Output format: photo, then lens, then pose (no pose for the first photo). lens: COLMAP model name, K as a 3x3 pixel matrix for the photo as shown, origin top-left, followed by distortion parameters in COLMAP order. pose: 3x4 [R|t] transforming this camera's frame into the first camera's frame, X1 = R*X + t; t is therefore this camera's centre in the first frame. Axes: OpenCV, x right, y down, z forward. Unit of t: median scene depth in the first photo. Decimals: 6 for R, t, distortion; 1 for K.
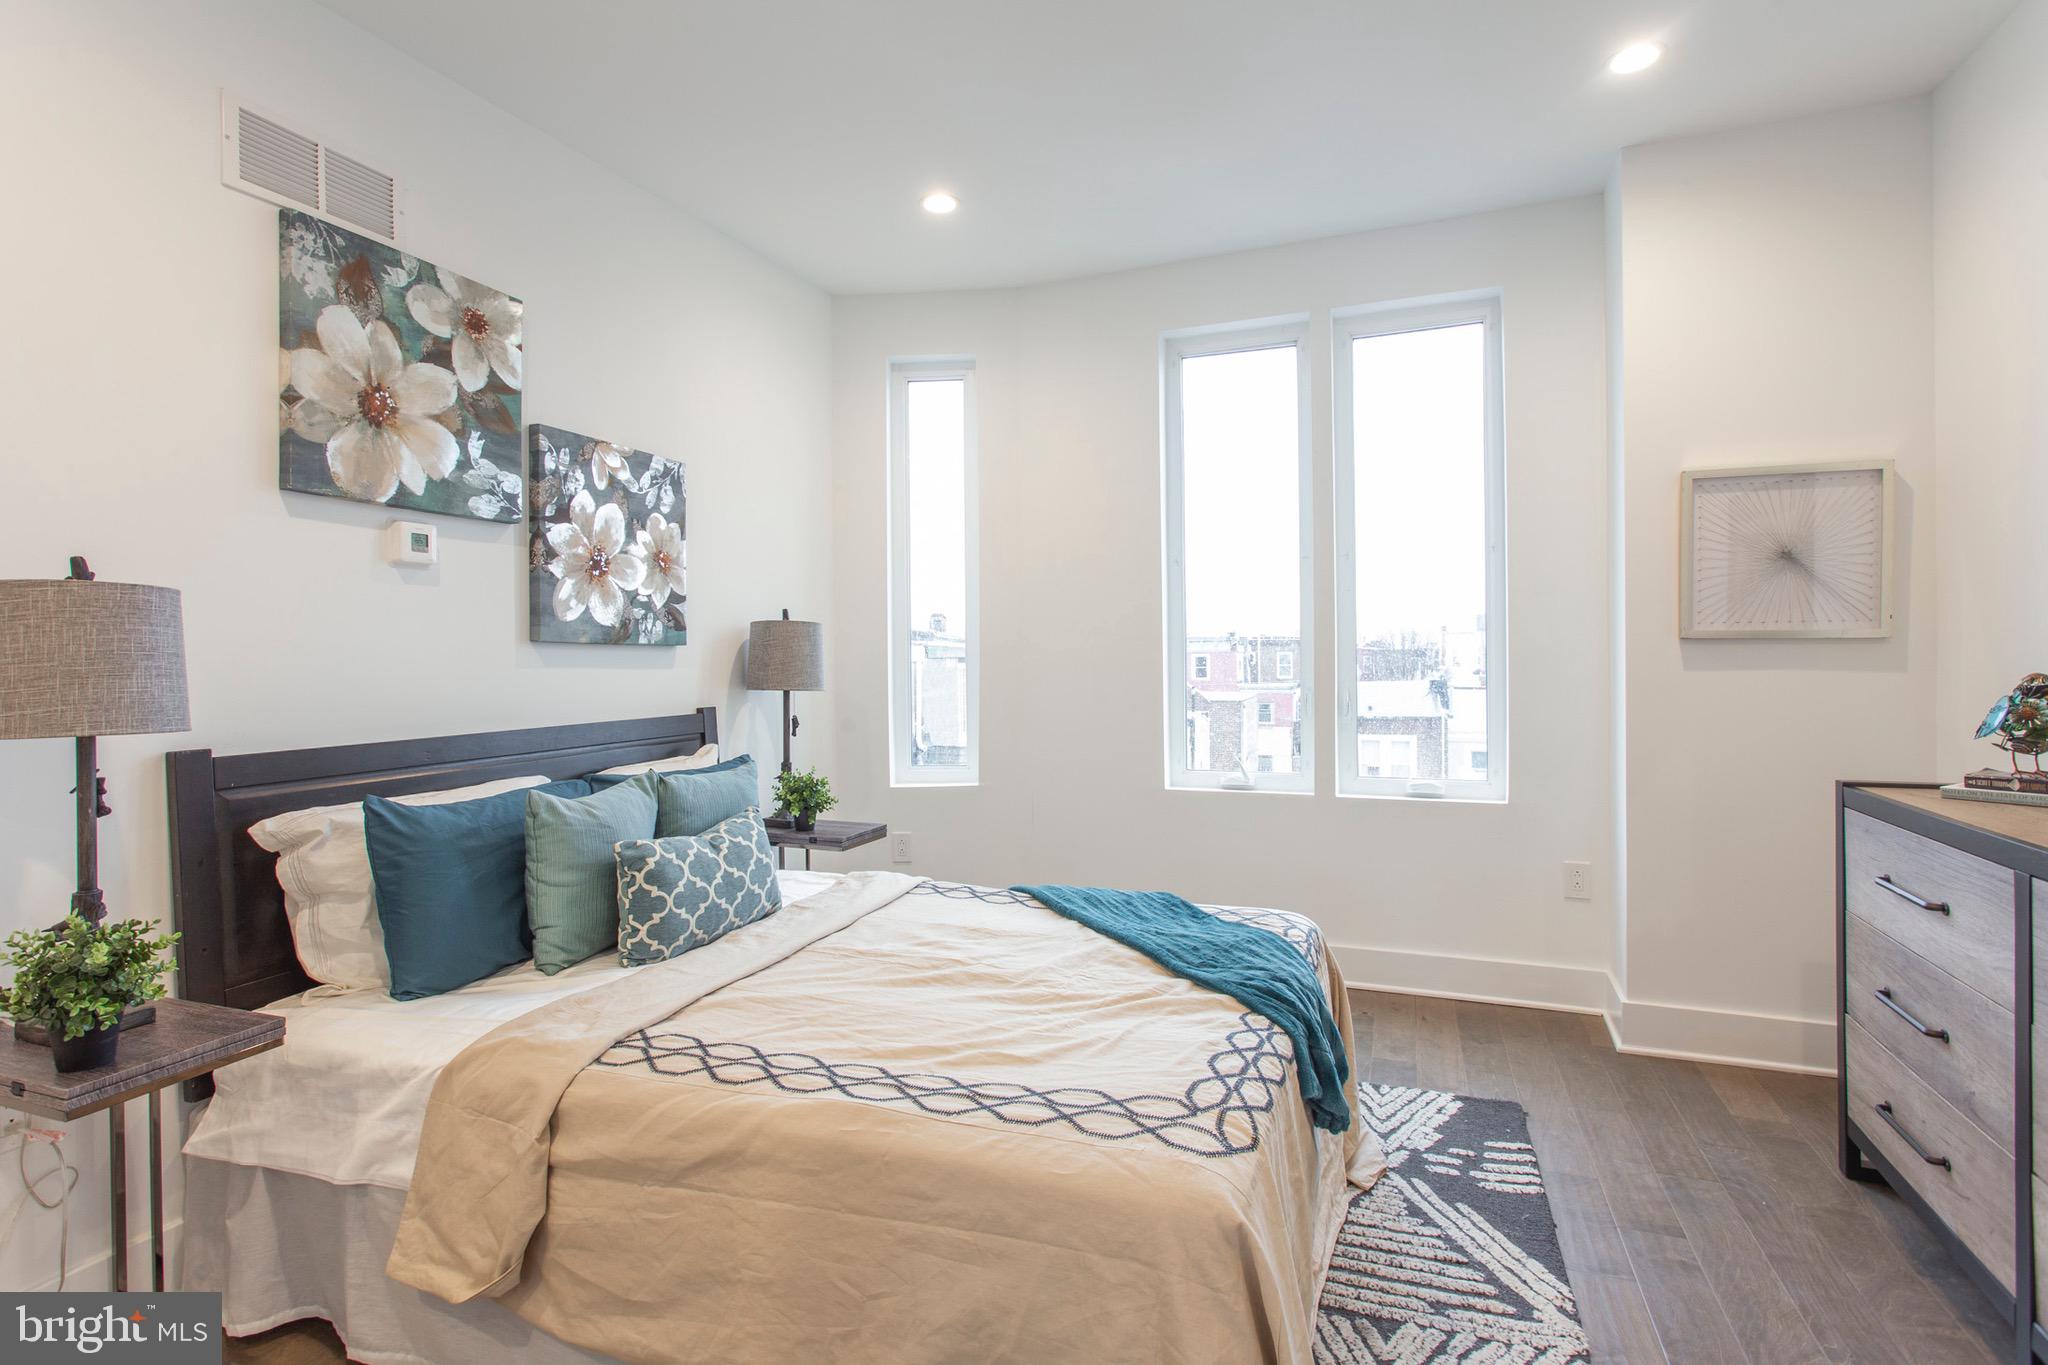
lens RADIAL K [[990.6, 0, 1002.9], [0, 990.6, 667.8], [0, 0, 1]] dist [-0.006056, 0.003253]
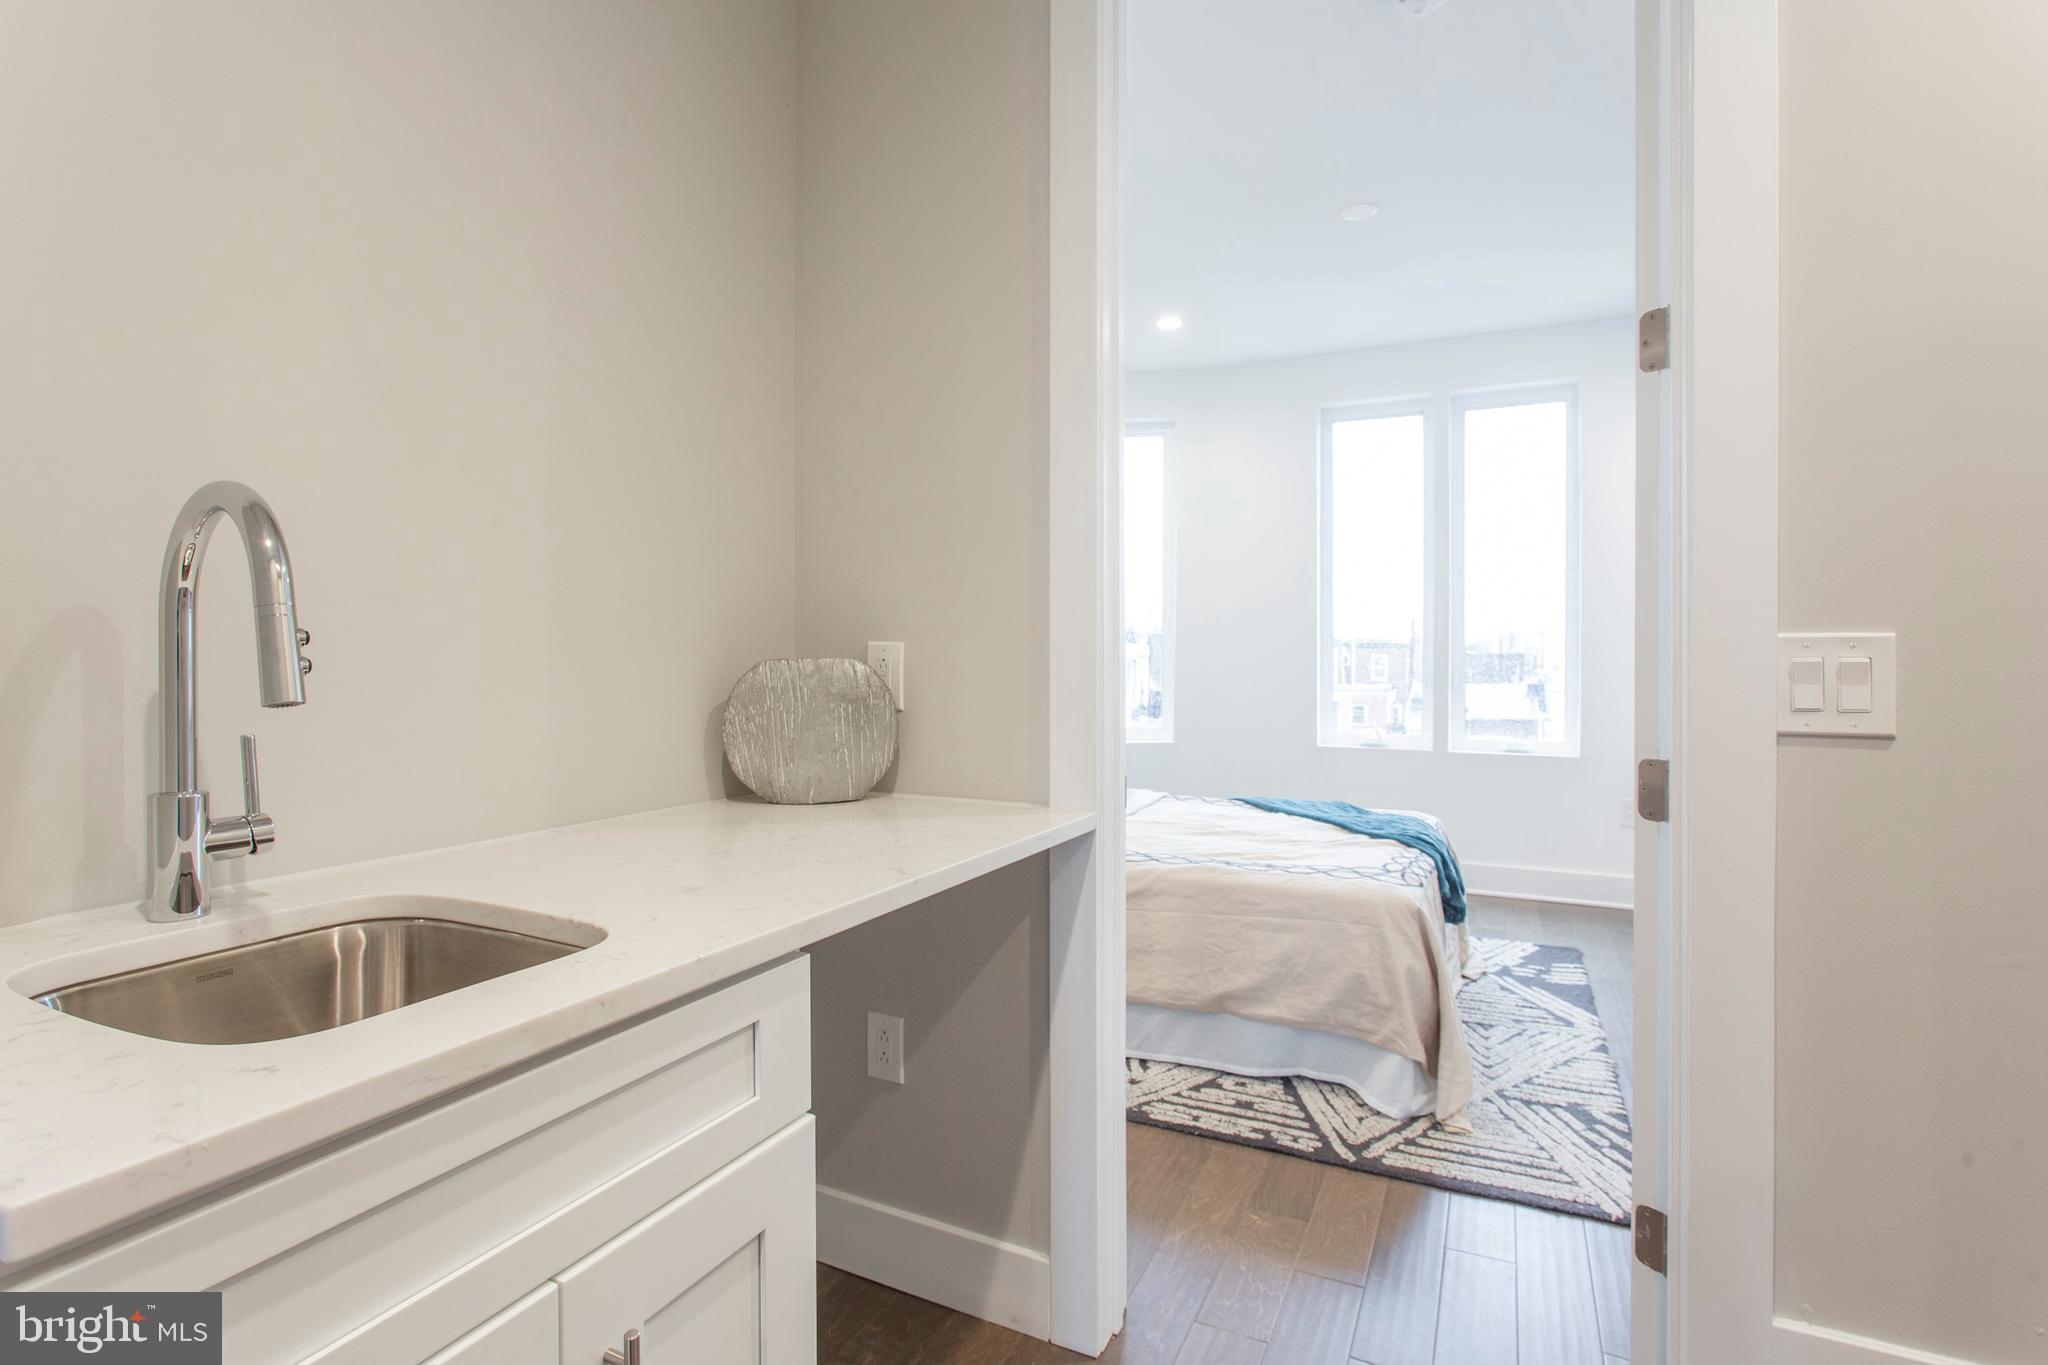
lens RADIAL K [[990.6, 0, 1031.2], [0, 990.6, 668.4], [0, 0, 1]] dist [-0.006056, 0.003253]
pose [[0.998200, 0.012628, -0.058621, -0.208783], [-0.012565, 0.999920, 0.001443, 0.029236], [0.058635, -0.000704, 0.998279, -0.513877]]
